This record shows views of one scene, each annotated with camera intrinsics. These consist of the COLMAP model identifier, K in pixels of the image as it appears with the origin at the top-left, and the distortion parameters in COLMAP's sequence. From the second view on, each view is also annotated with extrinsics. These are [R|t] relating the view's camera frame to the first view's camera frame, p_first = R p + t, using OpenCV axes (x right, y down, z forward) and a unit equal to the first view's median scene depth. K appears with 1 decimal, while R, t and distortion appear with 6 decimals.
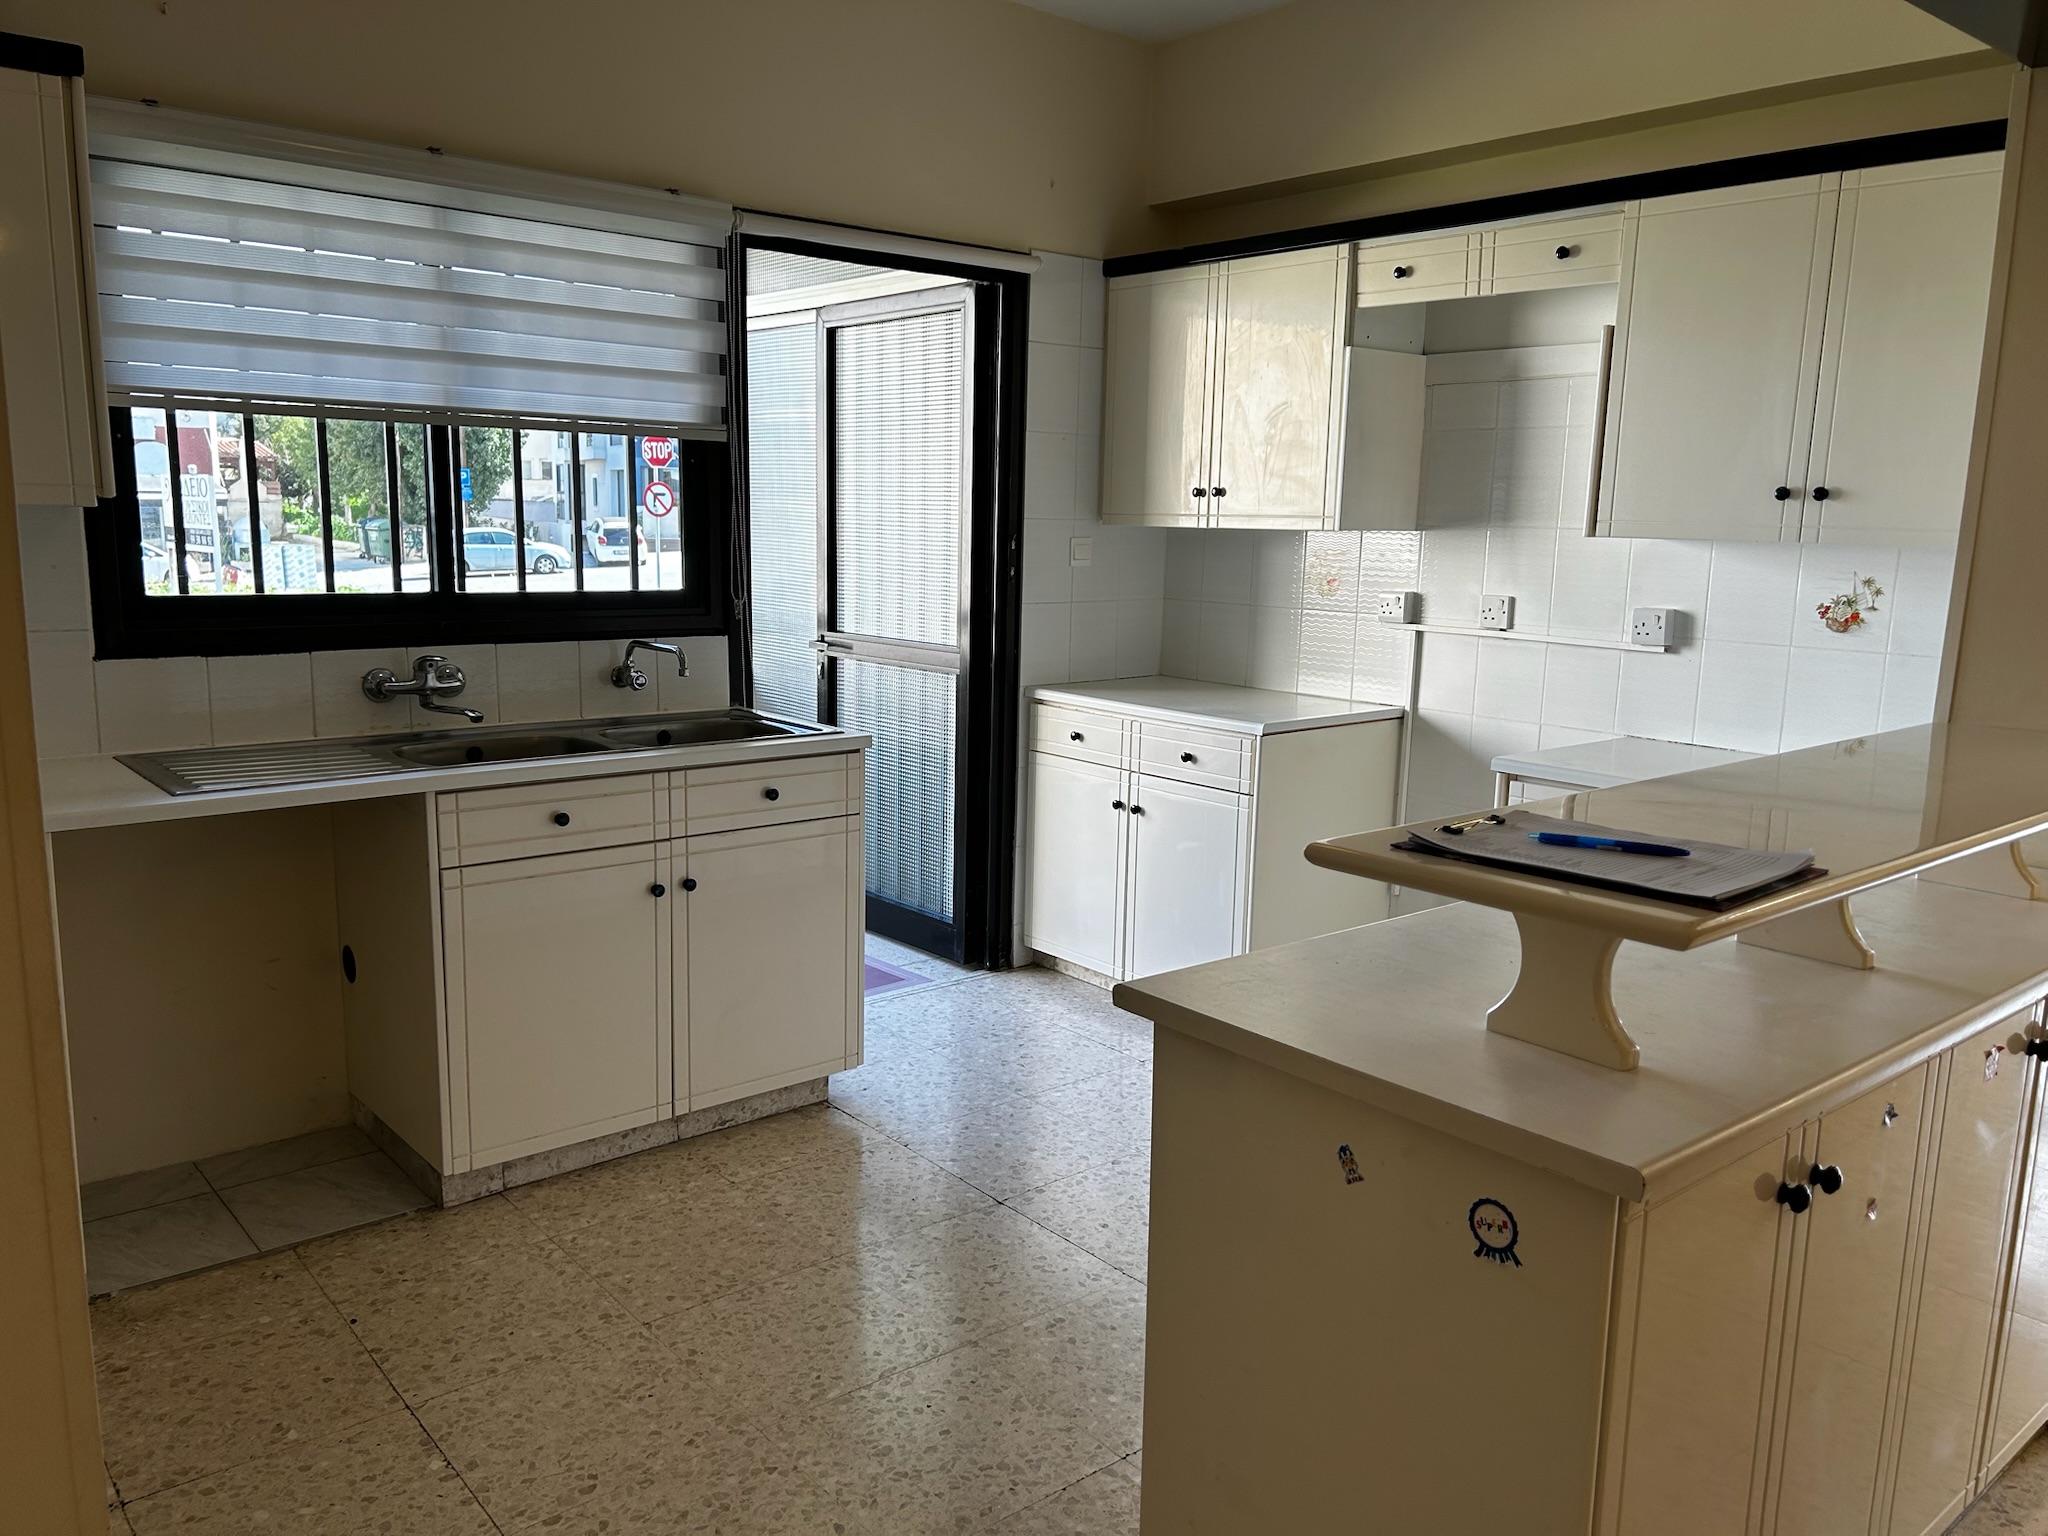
lens RADIAL K [[1538.5, 0, 1024.0], [0, 1538.5, 768.0], [0, 0, 1]] dist [0.027549, -0.060036]
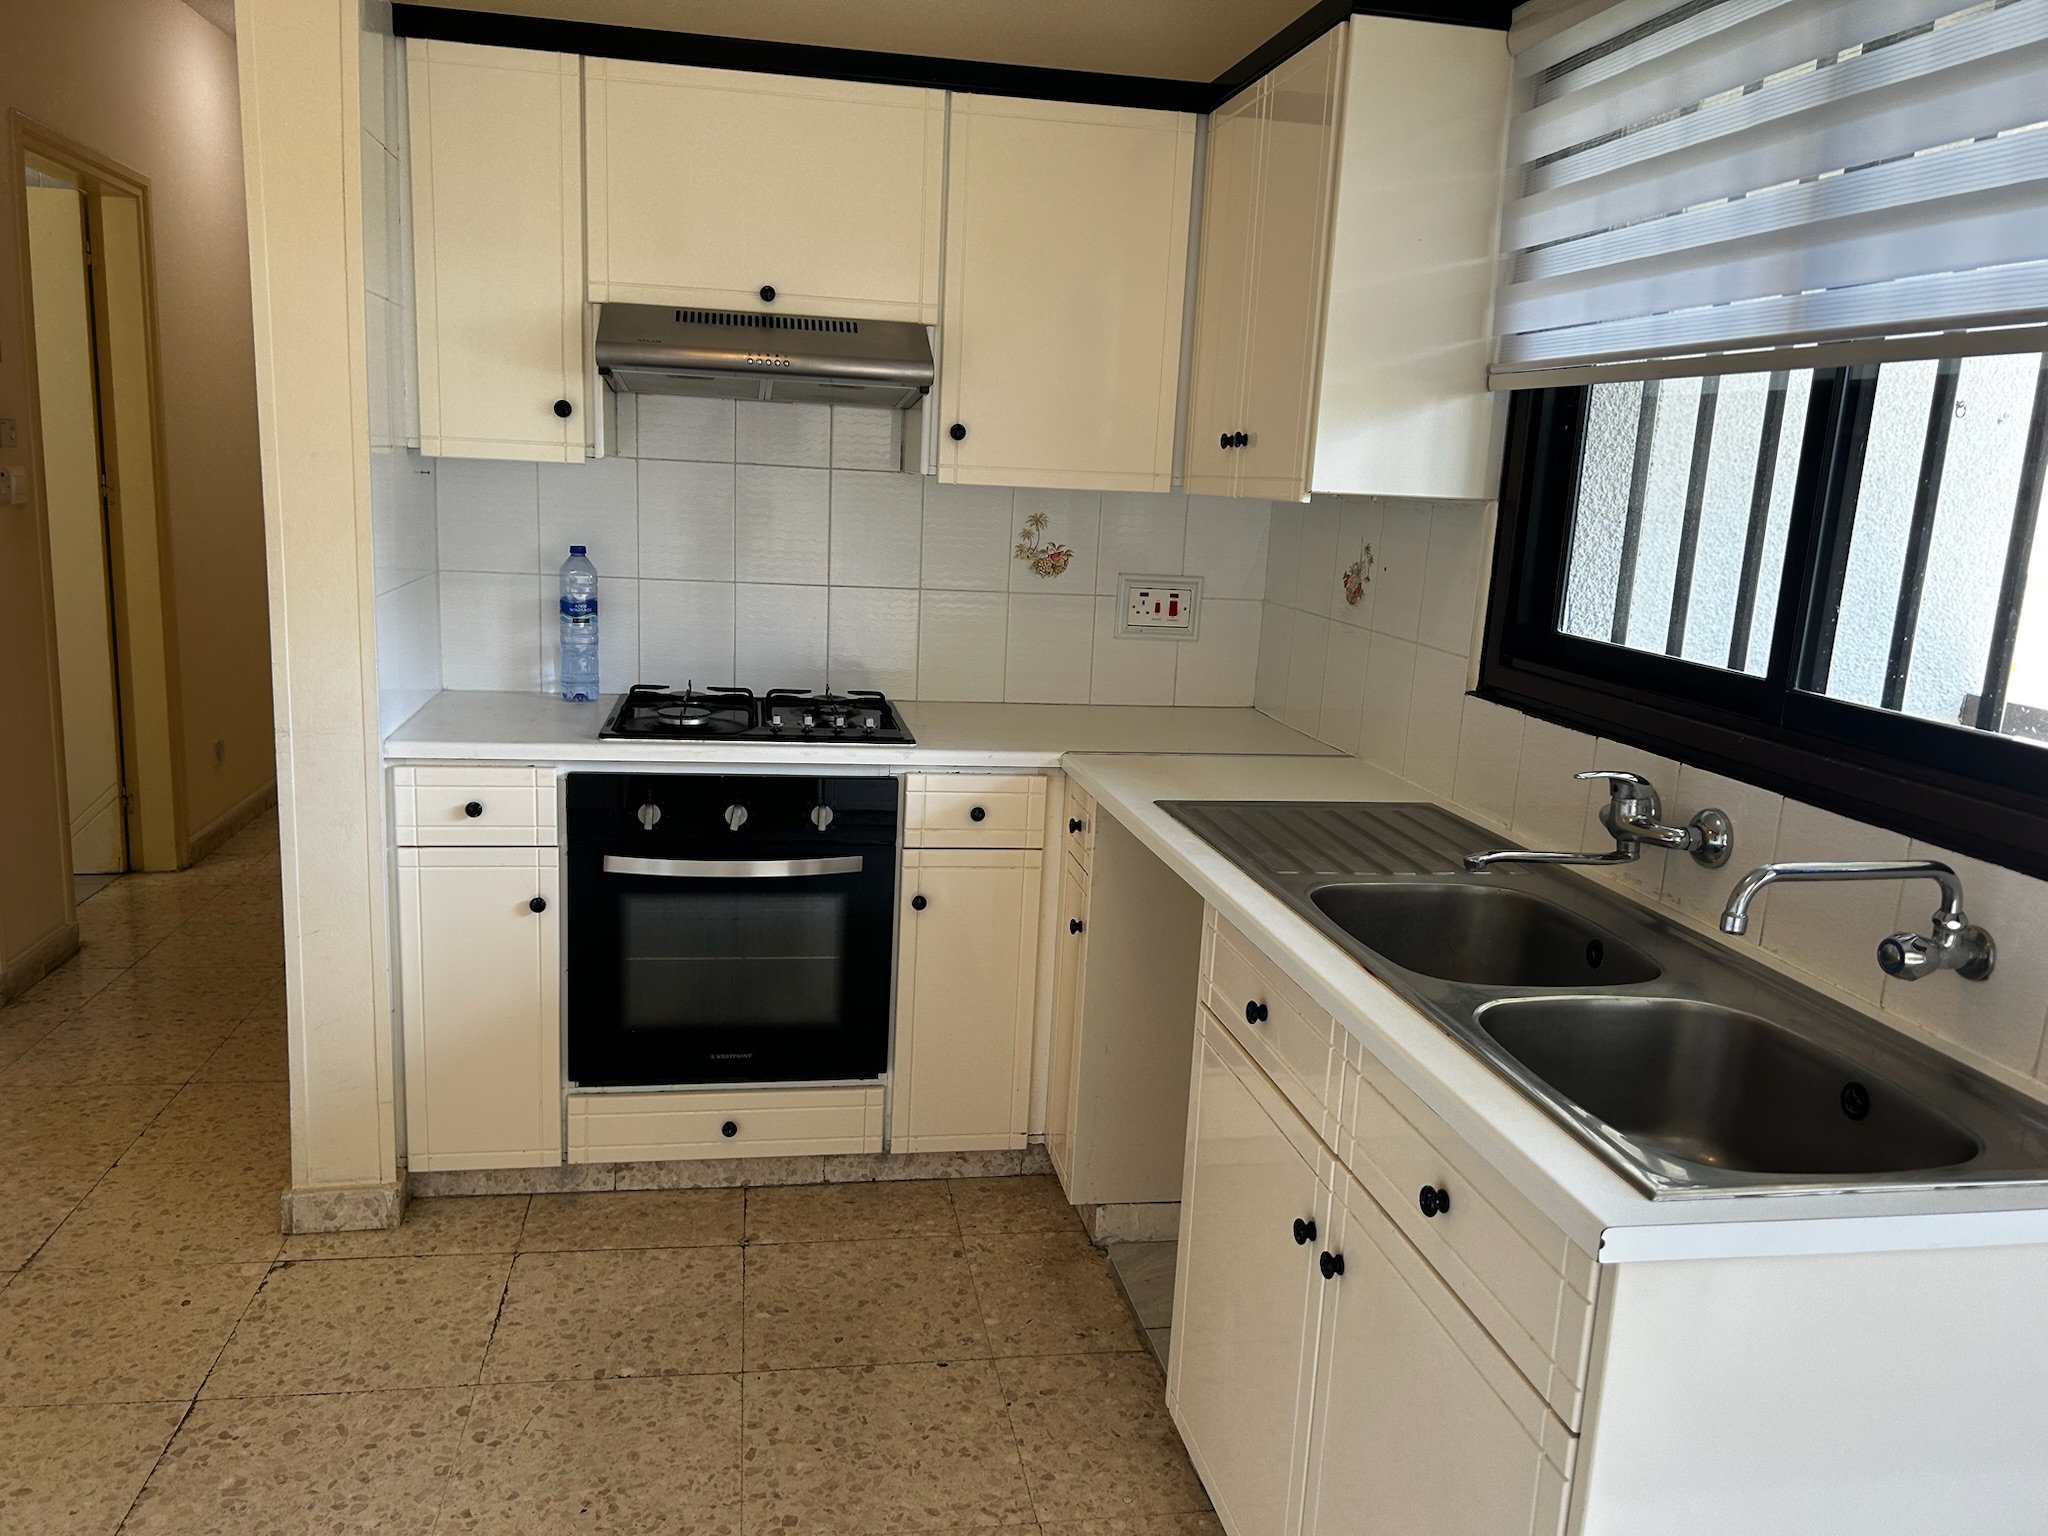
lens RADIAL K [[1538.5, 0, 1024.0], [0, 1538.5, 768.0], [0, 0, 1]] dist [0.027549, -0.060036]
pose [[-0.499727, 0.117576, -0.858166, 0.244337], [-0.203116, 0.947213, 0.248055, -0.183541], [0.842032, 0.298267, -0.449466, 1.136037]]
